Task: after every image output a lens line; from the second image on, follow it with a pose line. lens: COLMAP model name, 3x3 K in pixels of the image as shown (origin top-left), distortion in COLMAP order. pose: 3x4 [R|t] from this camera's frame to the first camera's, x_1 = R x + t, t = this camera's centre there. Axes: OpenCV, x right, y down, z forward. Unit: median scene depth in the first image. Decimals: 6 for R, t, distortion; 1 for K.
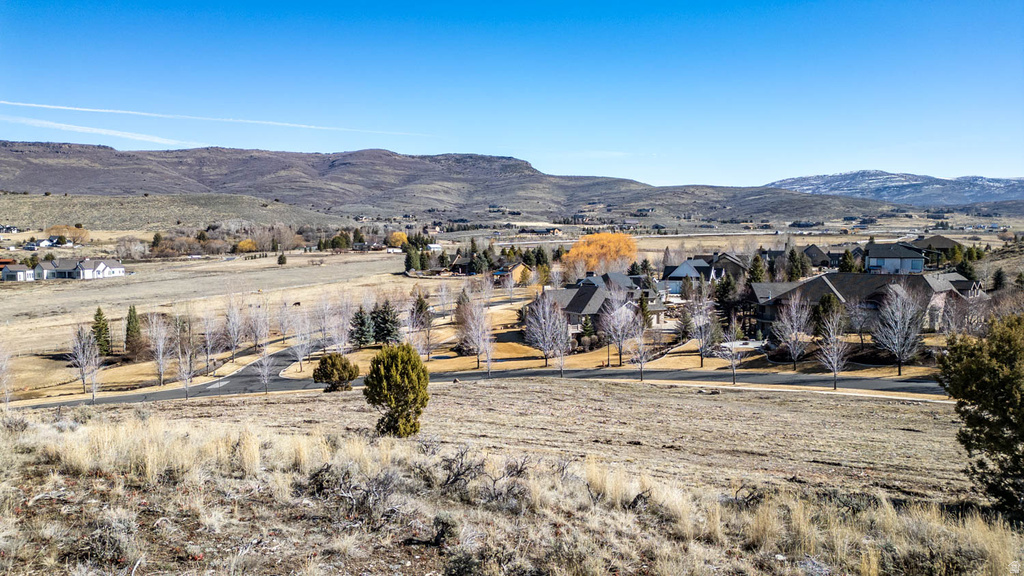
lens RADIAL K [[718.7, 0, 518.0], [0, 718.7, 283.5], [0, 0, 1]] dist [0.066603, -0.054847]
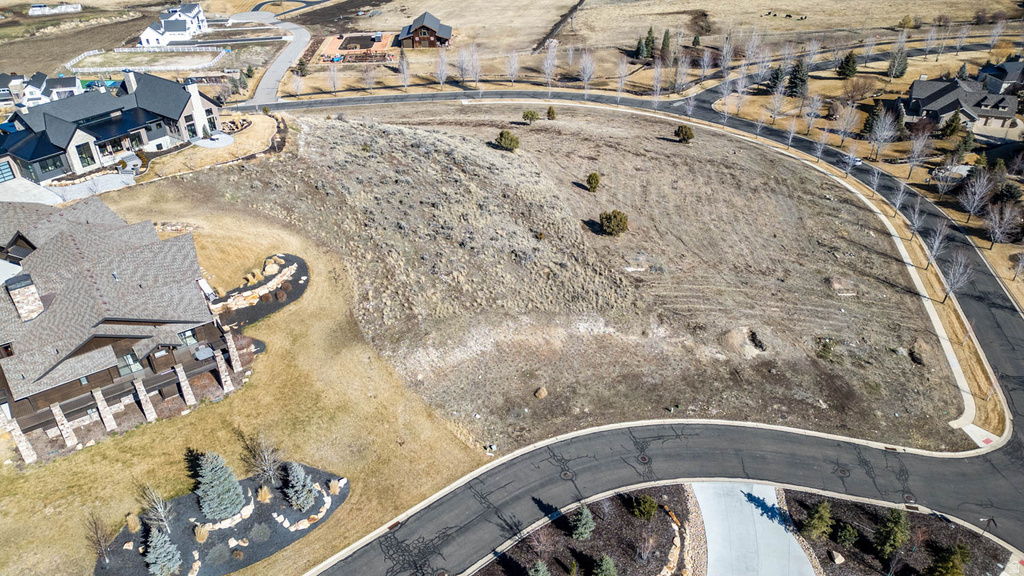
lens RADIAL K [[718.7, 0, 509.1], [0, 718.7, 286.8], [0, 0, 1]] dist [0.066603, -0.054847]
pose [[0.681390, 0.399775, -0.613096, 1.271959], [-0.045084, 0.858989, 0.510005, -0.794636], [0.730530, -0.319872, 0.603330, -1.188804]]
